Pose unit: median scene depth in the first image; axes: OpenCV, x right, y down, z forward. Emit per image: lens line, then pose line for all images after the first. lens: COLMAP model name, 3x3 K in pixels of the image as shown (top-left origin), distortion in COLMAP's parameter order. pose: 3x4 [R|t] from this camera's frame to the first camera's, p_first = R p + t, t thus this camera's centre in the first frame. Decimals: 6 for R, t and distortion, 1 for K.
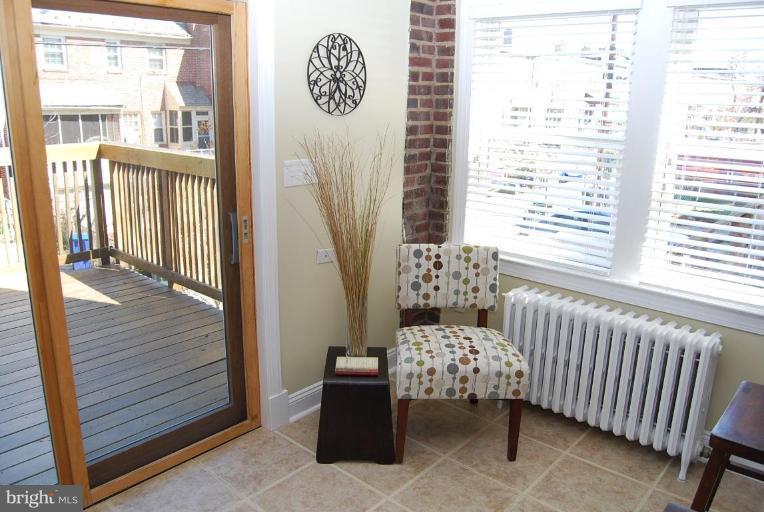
lens RADIAL K [[598.5, 0, 383.5], [0, 598.5, 254.7], [0, 0, 1]] dist [-0.066946, -0.001916]
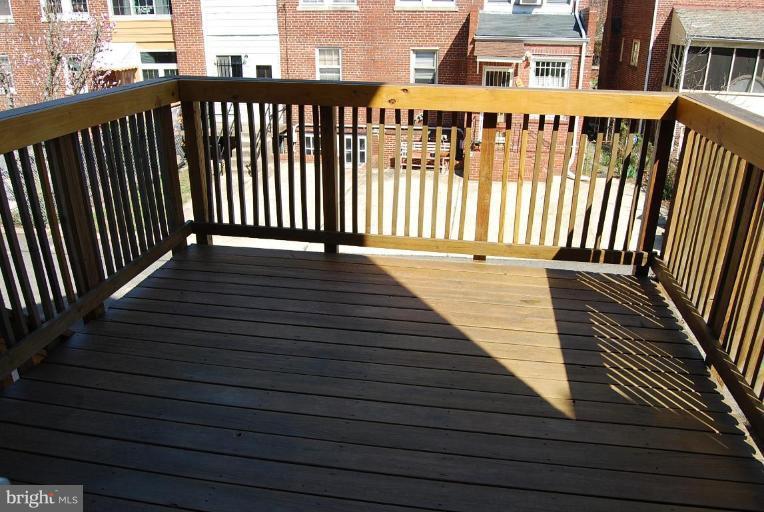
lens RADIAL K [[598.5, 0, 382.5], [0, 598.5, 258.2], [0, 0, 1]] dist [-0.066946, -0.001916]
pose [[0.531560, 0.291745, -0.795191, -0.025752], [-0.198922, 0.955551, 0.217606, -0.025079], [0.823331, 0.042510, 0.565967, 0.100415]]
